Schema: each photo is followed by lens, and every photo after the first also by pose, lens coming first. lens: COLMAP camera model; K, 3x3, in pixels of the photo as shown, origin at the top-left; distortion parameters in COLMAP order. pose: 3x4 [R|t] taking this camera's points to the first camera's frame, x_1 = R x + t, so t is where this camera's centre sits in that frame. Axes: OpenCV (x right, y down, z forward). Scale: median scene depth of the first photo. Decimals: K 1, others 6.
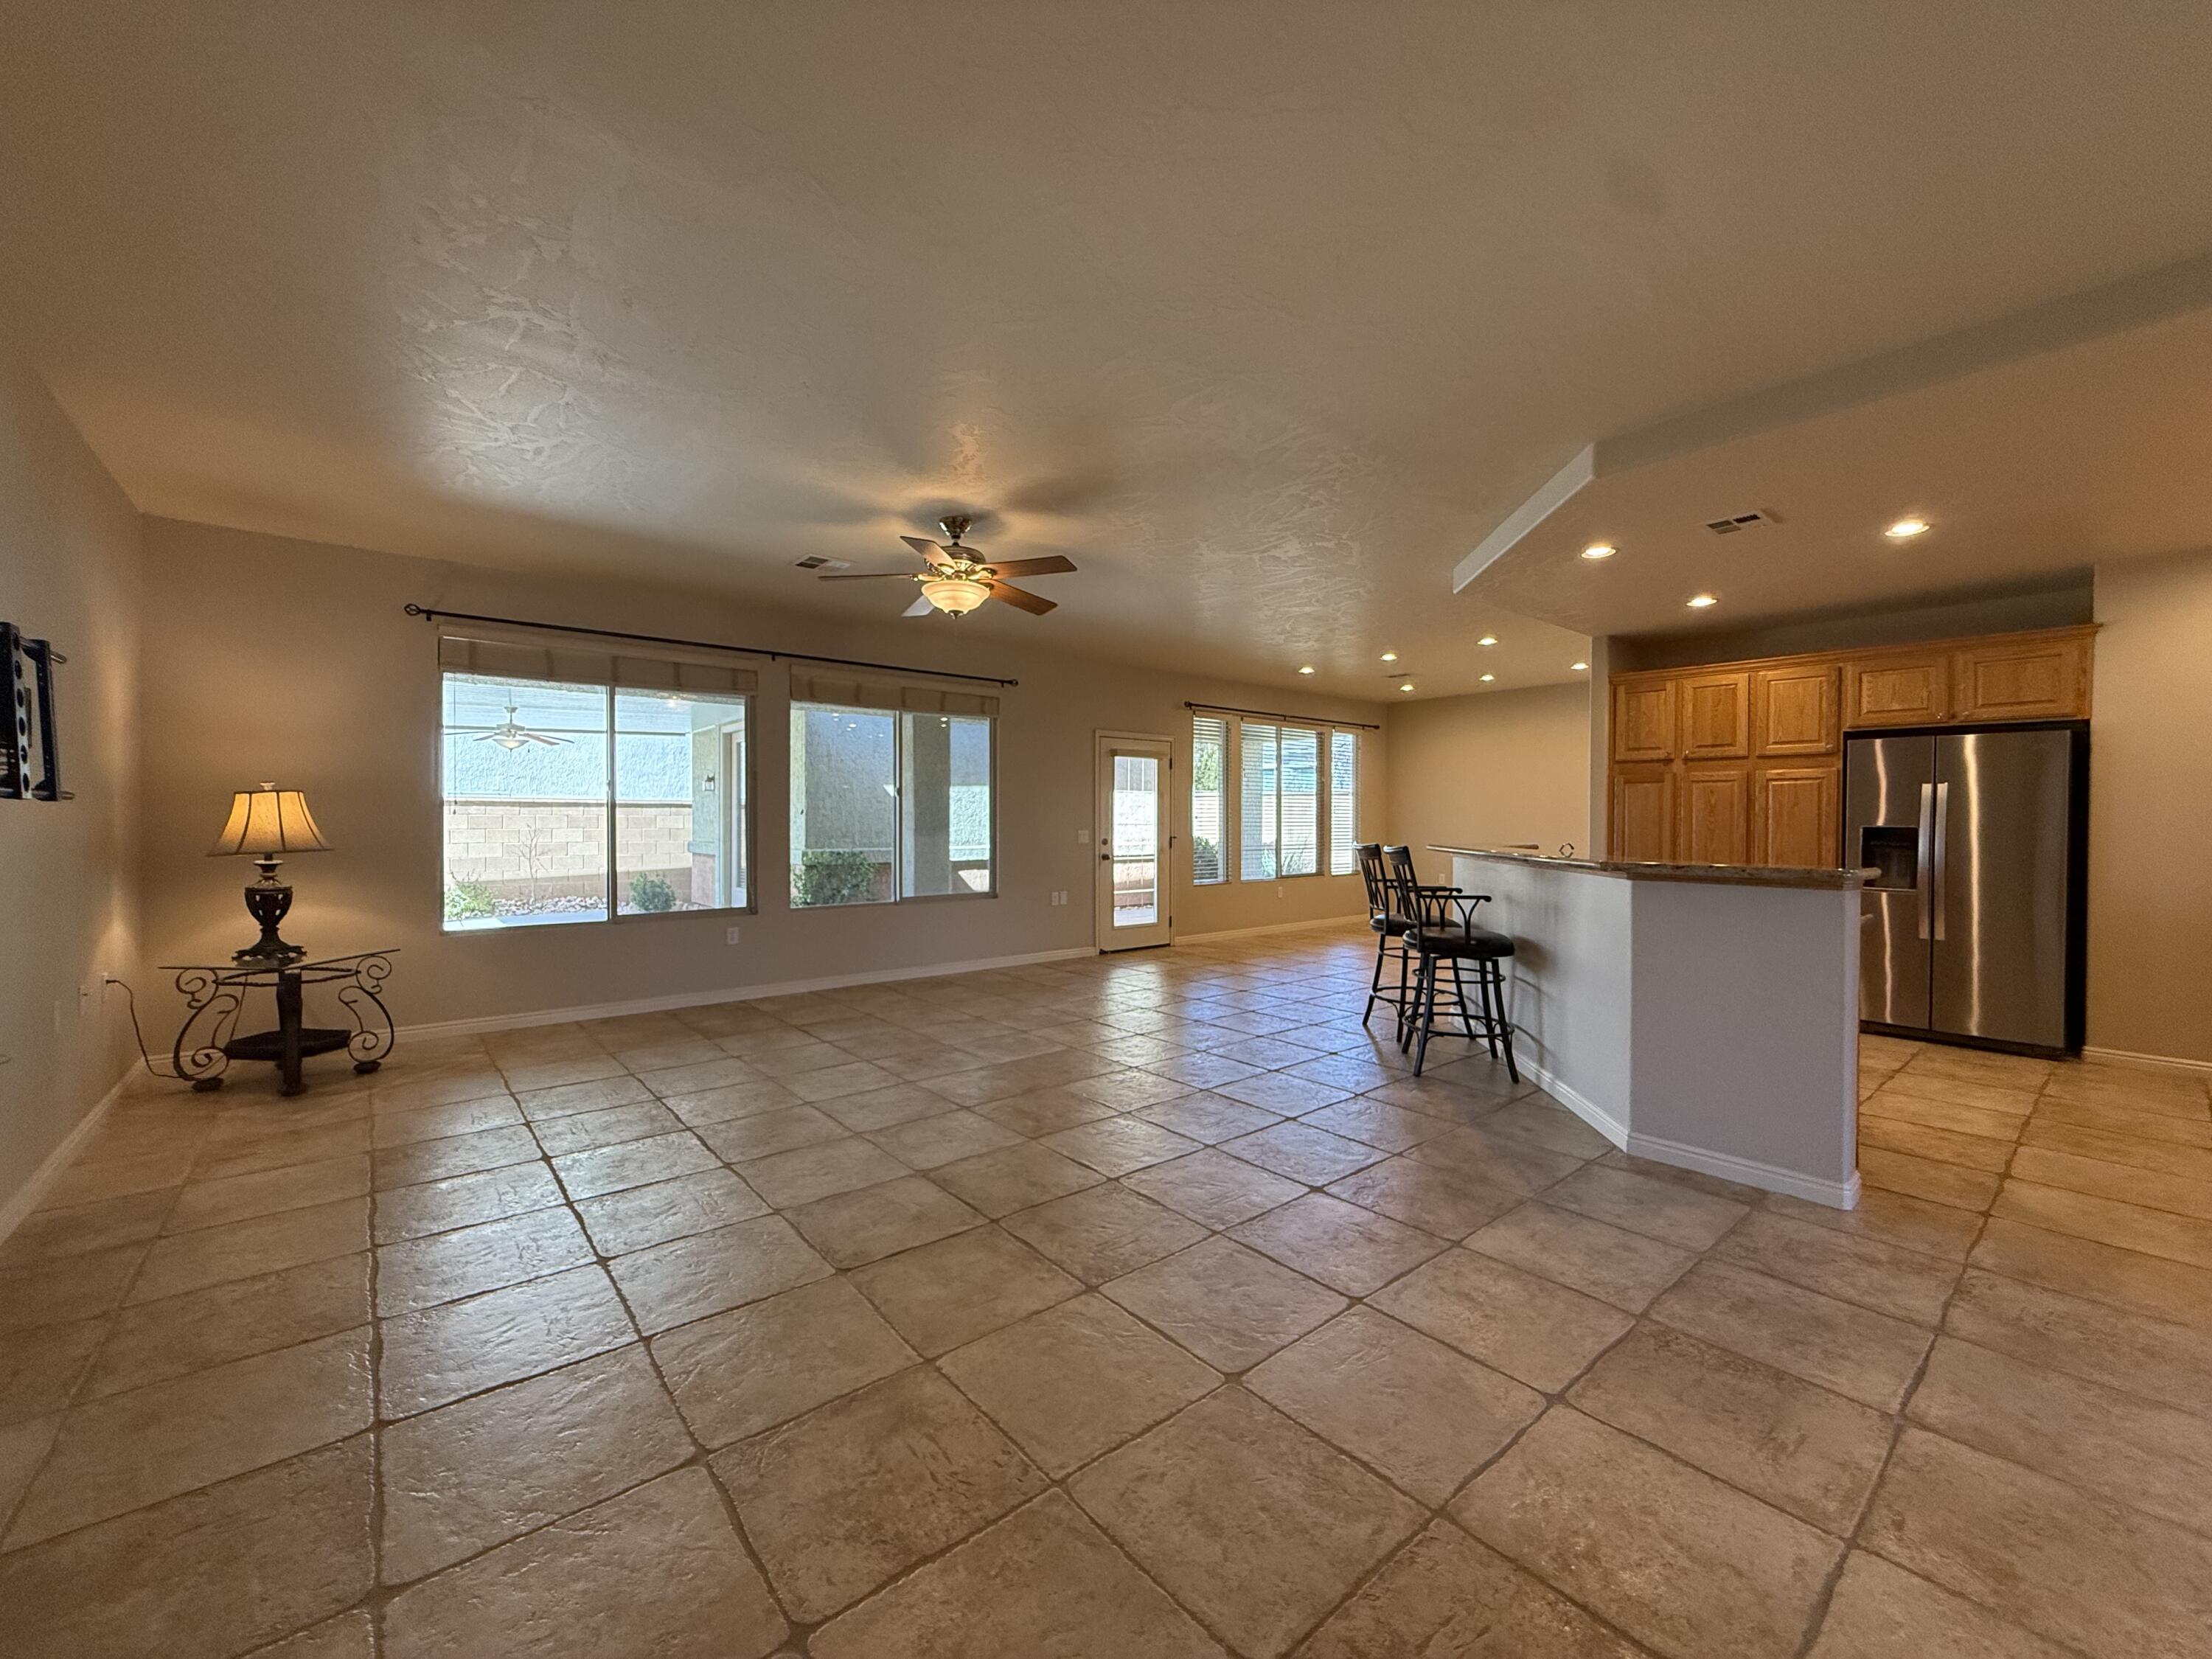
lens RADIAL K [[883.4, 0, 1098.0], [0, 883.4, 829.1], [0, 0, 1]] dist [-0.001924, 0.000805]
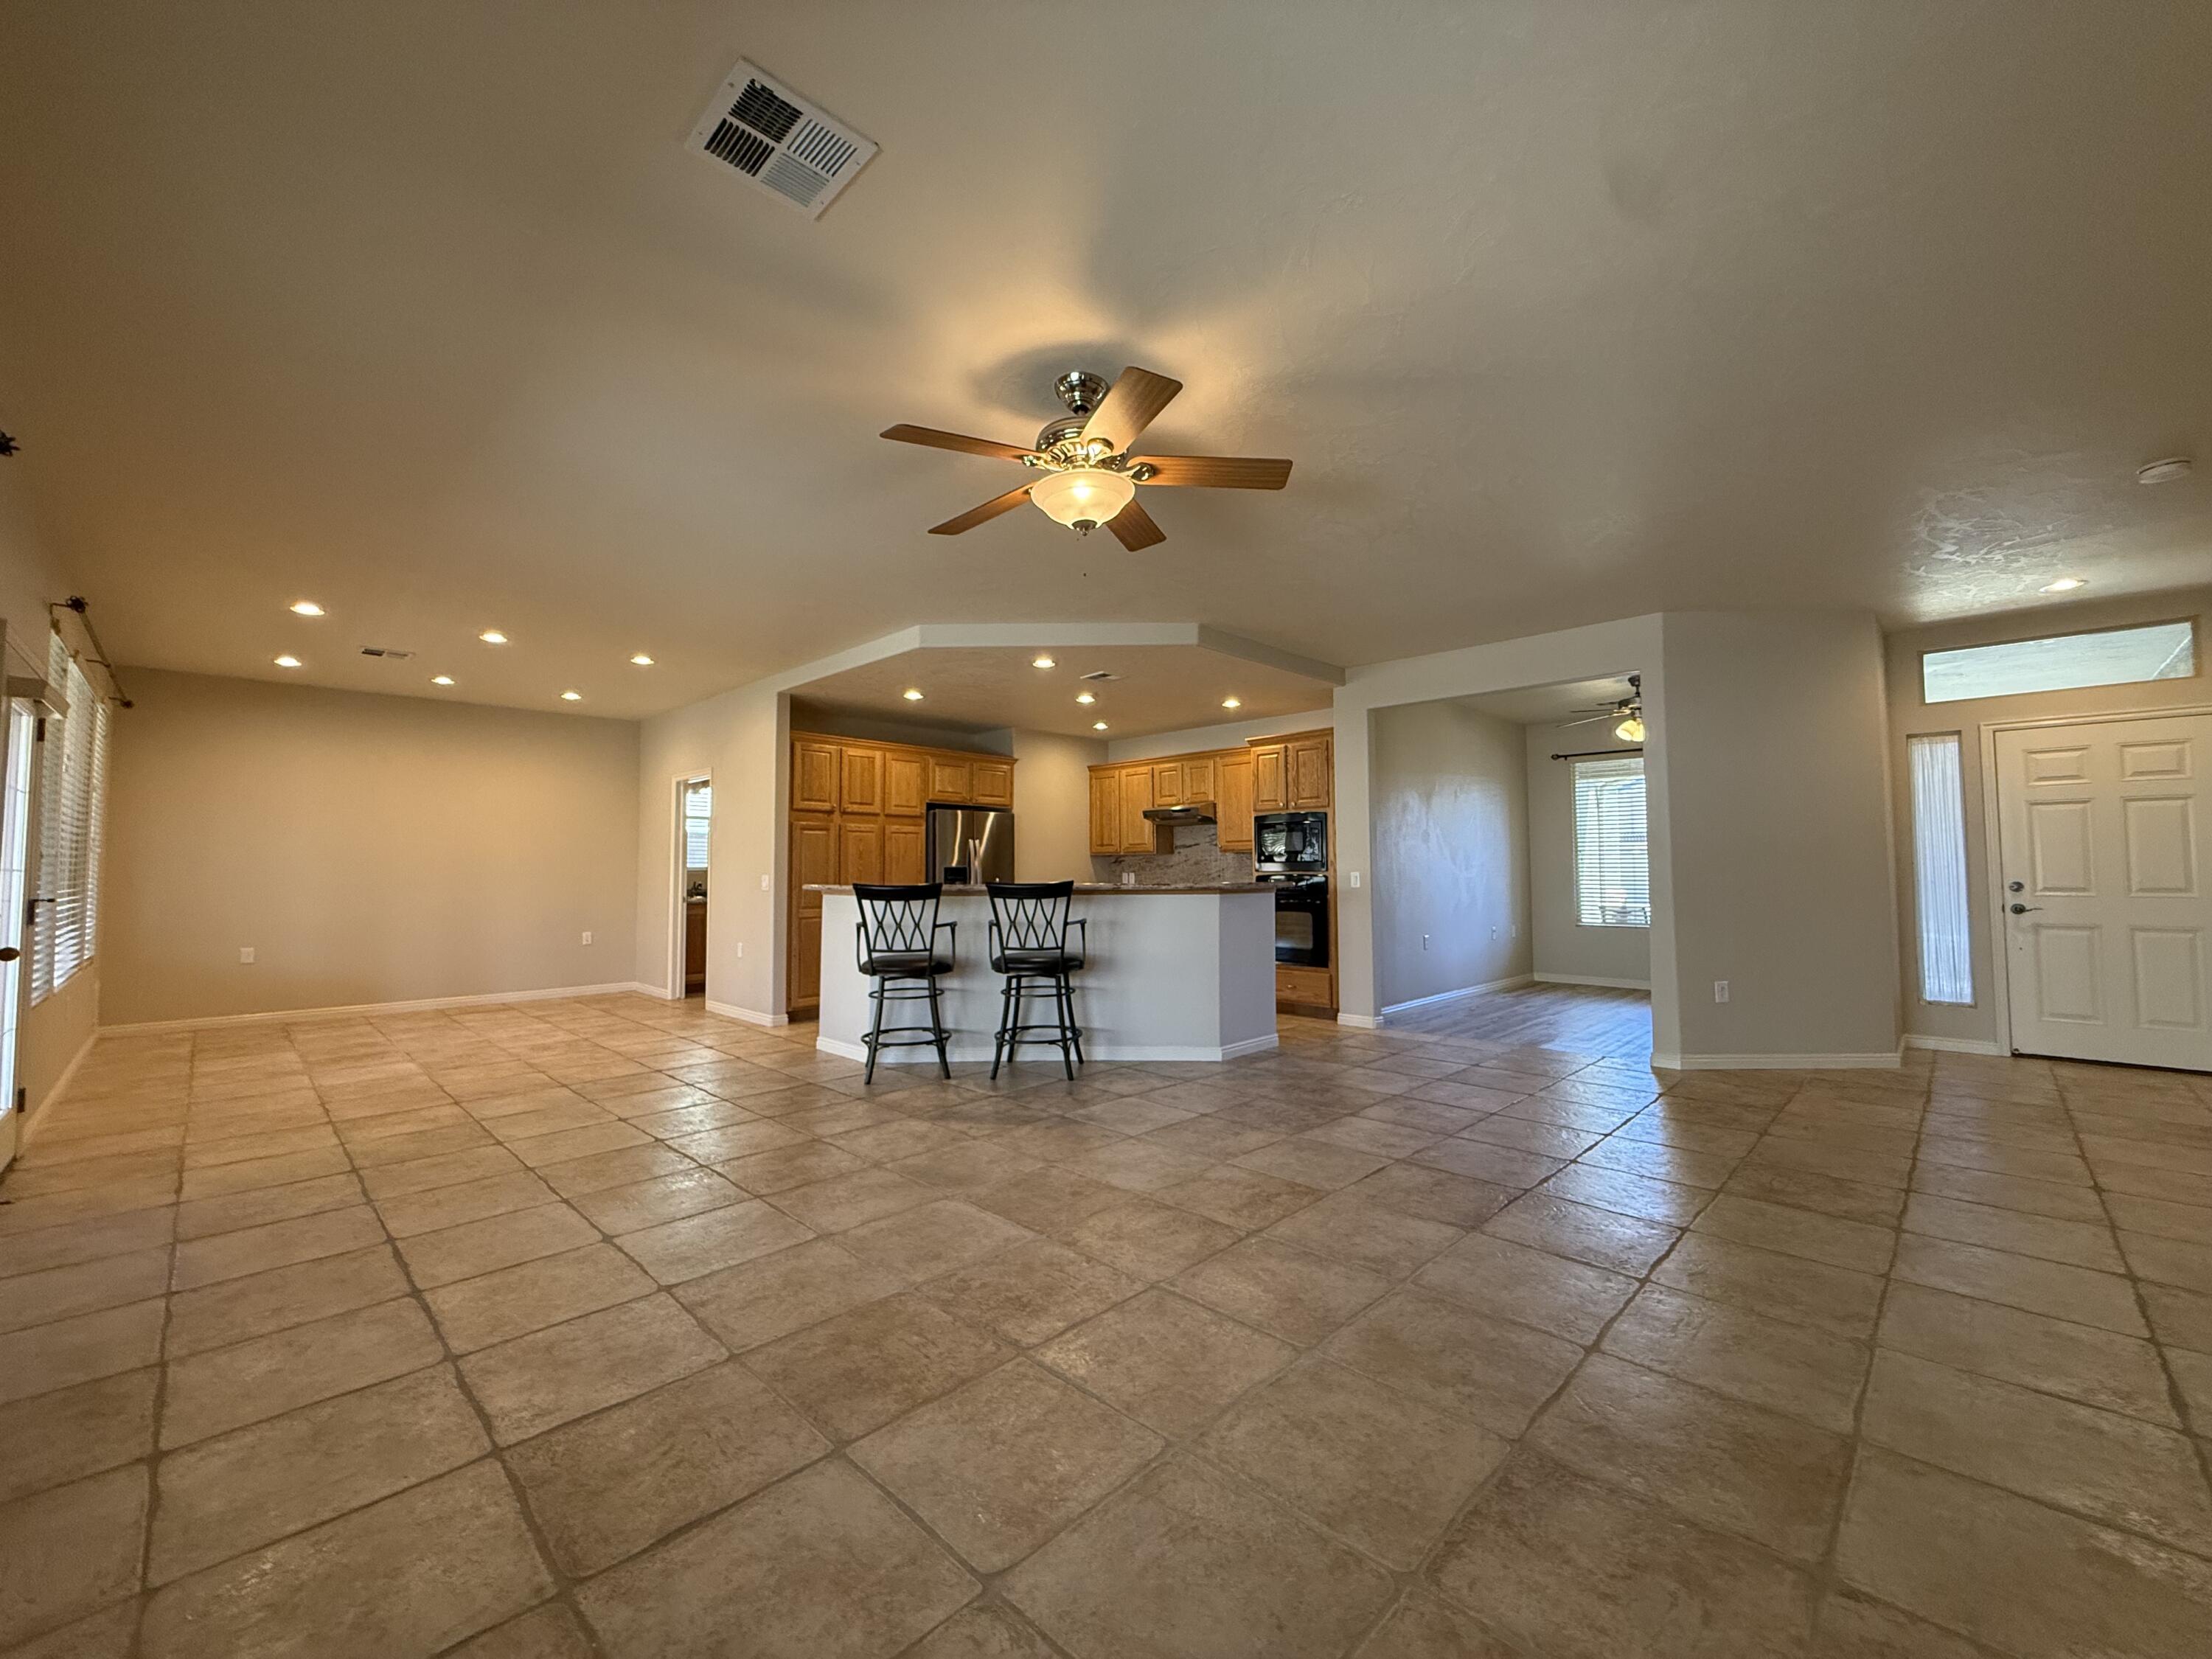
lens RADIAL K [[883.4, 0, 1100.1], [0, 883.4, 818.5], [0, 0, 1]] dist [-0.001924, 0.000805]
pose [[-0.097768, 0.057291, 0.993559, -0.617351], [0.015443, 0.998309, -0.056045, 0.003098], [-0.995089, 0.009864, -0.098487, 0.822232]]
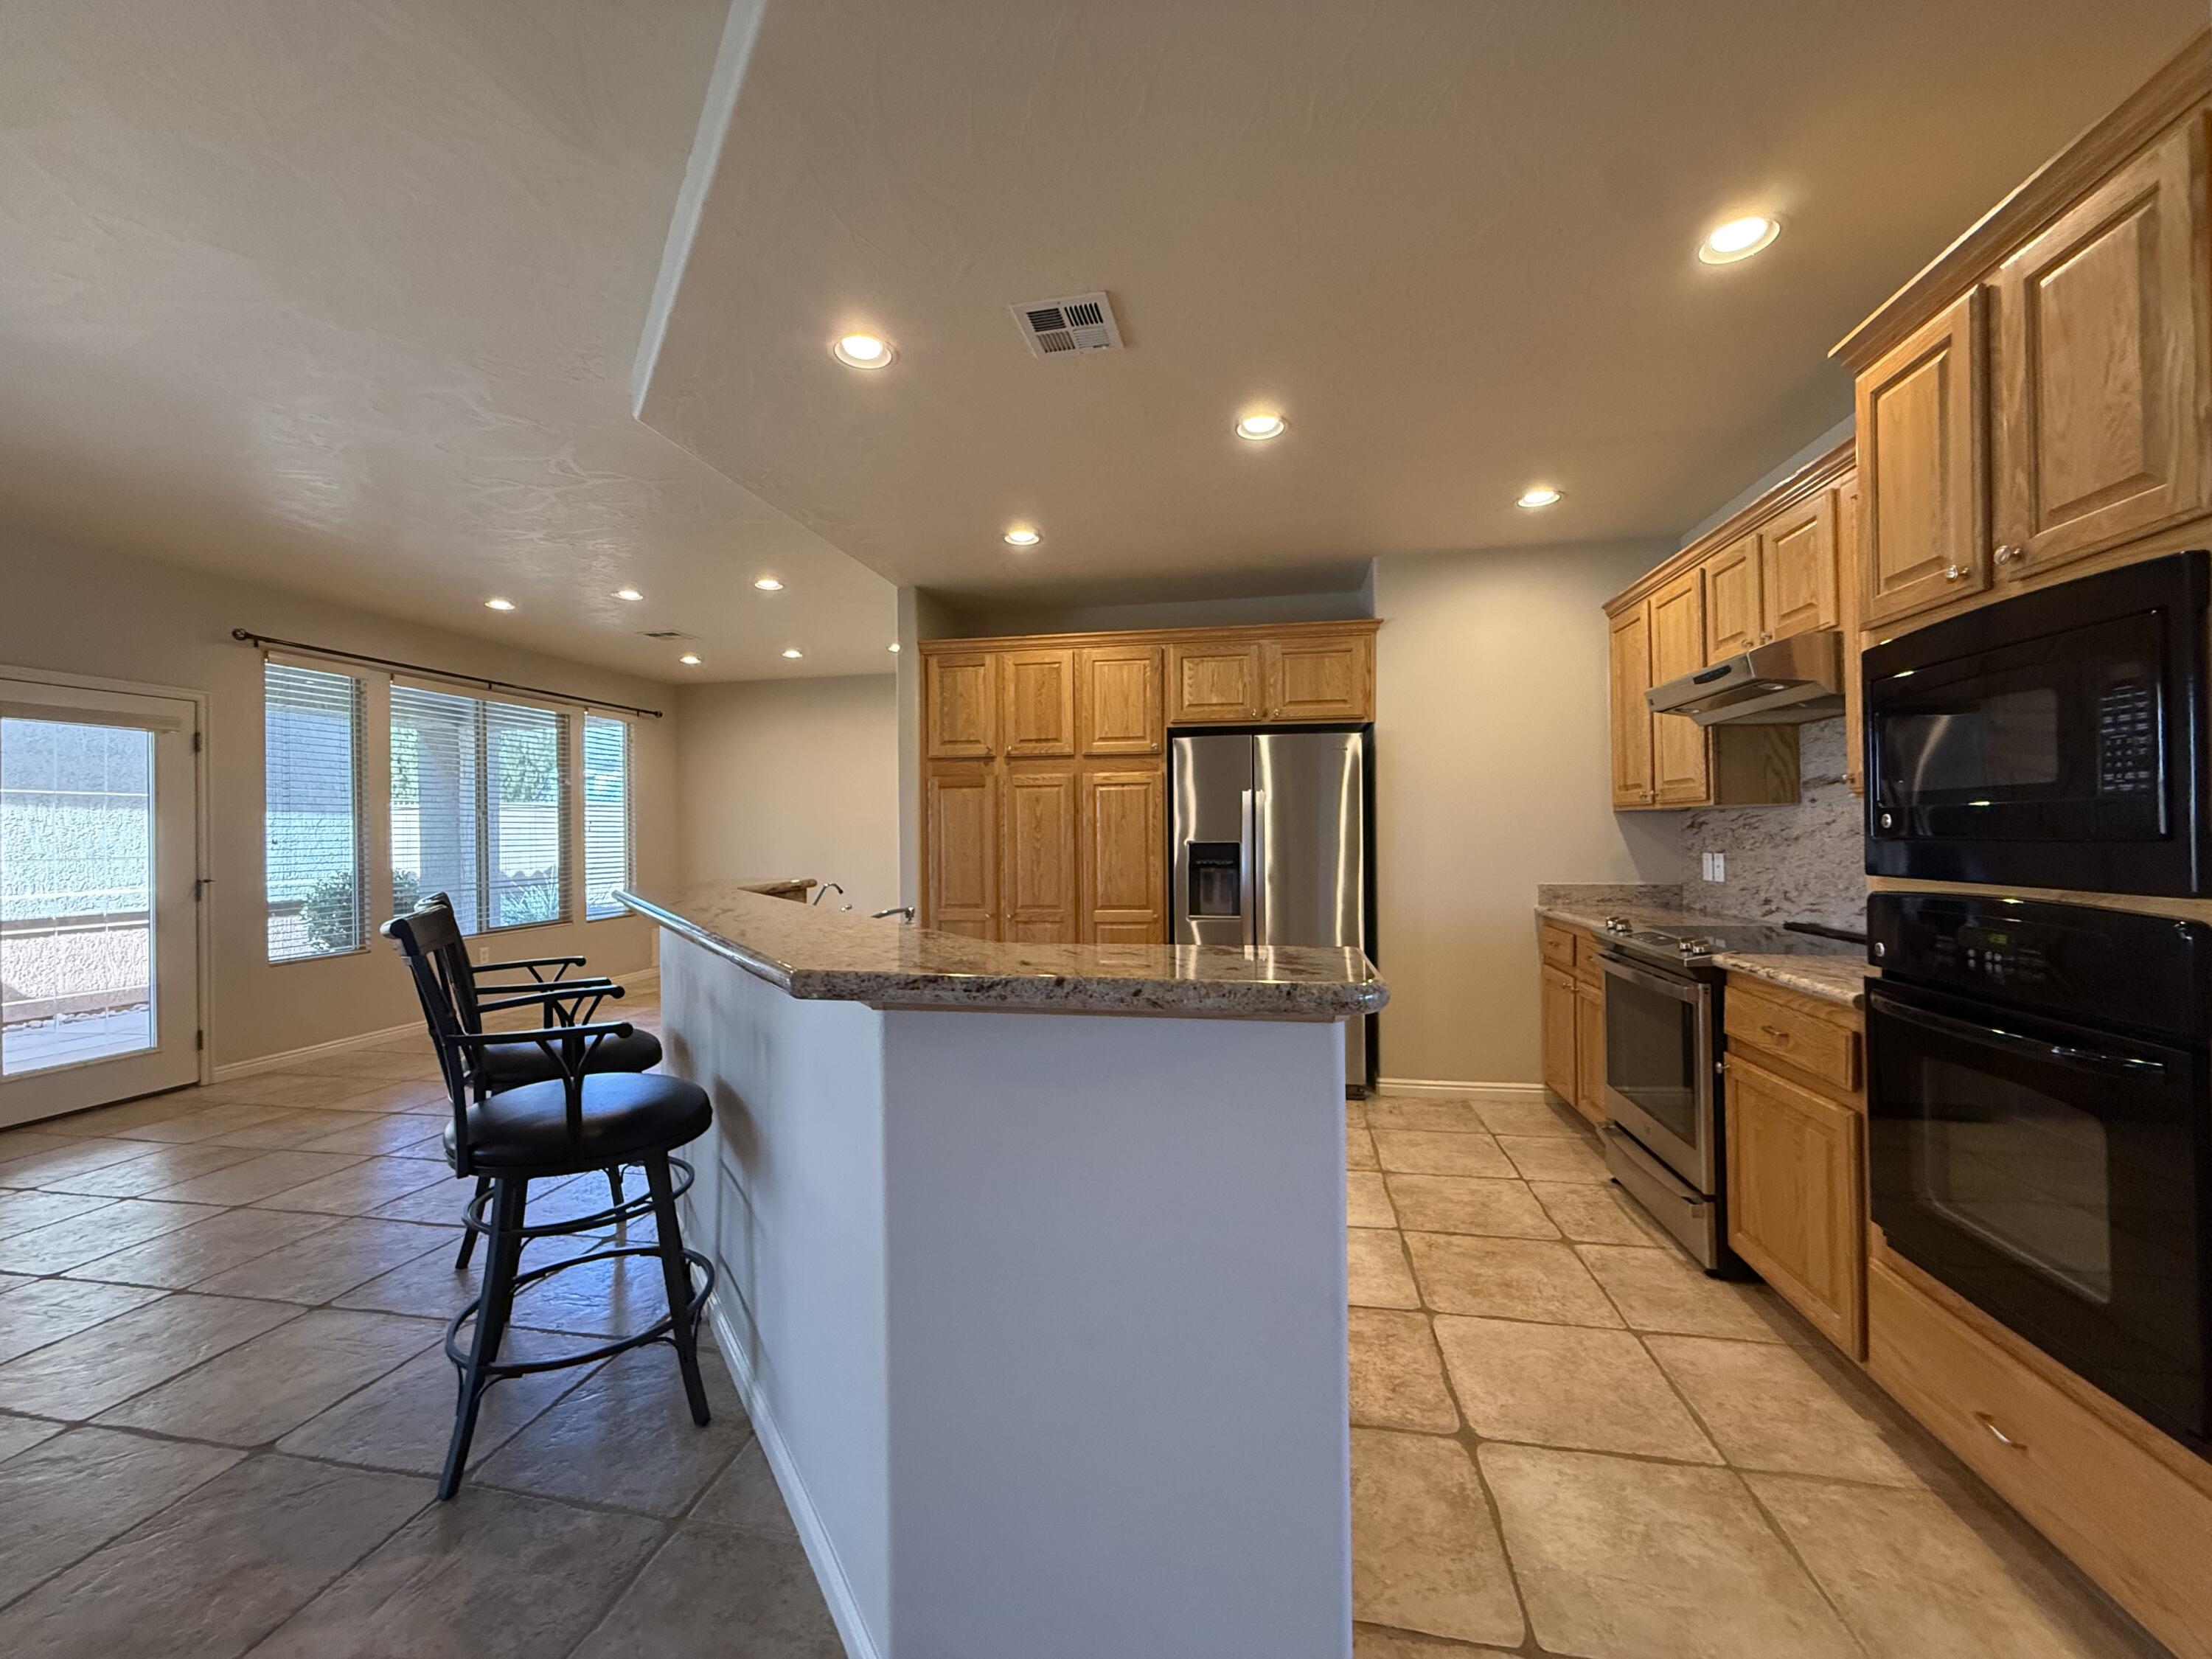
lens RADIAL K [[883.4, 0, 1098.9], [0, 883.4, 826.5], [0, 0, 1]] dist [-0.001924, 0.000805]
pose [[0.775424, -0.006690, 0.631406, 0.260908], [0.020423, 0.999686, -0.014489, -0.006968], [-0.631111, 0.024131, 0.775317, 0.385034]]
